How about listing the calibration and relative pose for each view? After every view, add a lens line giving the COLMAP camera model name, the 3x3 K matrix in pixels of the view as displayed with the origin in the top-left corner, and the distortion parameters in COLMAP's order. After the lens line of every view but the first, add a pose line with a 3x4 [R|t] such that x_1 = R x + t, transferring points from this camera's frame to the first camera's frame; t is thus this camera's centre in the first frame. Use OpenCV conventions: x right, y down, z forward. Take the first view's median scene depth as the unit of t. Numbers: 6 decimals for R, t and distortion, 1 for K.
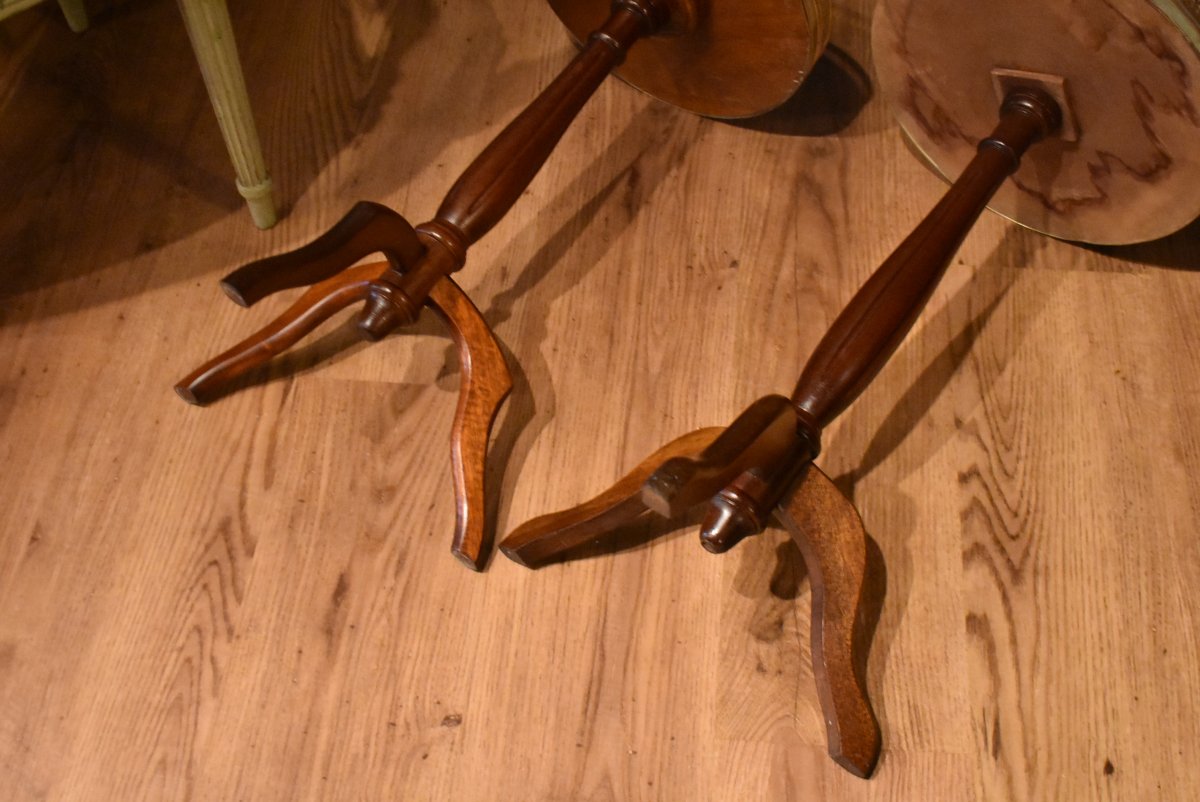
lens RADIAL K [[1552.7, 0, 602.9], [0, 1552.7, 399.4], [0, 0, 1]] dist [-0.048653, 0.000000]
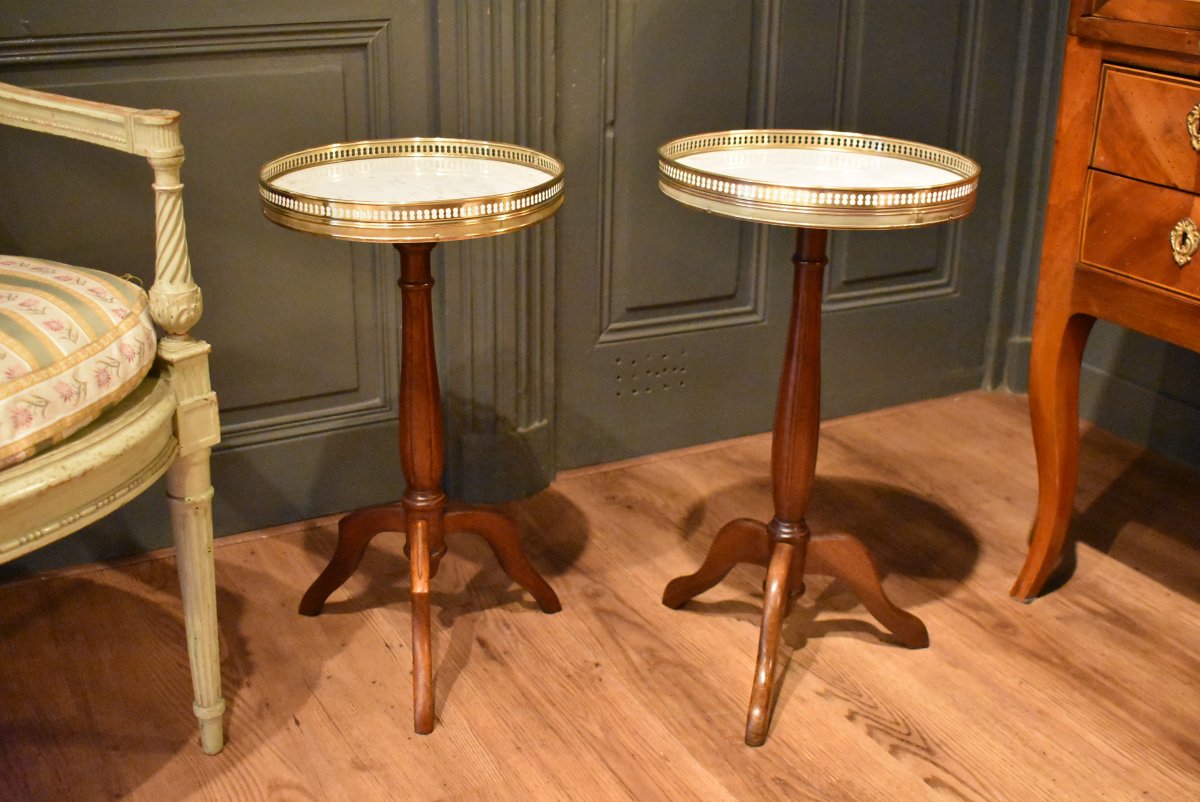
lens RADIAL K [[1436.6, 0, 604.3], [0, 1436.6, 402.6], [0, 0, 1]] dist [-0.062582, 0.000000]
pose [[0.834791, -0.152651, 0.528981, -0.555114], [0.411750, 0.810921, -0.415775, 0.254854], [-0.365494, 0.564894, 0.739804, 0.006169]]
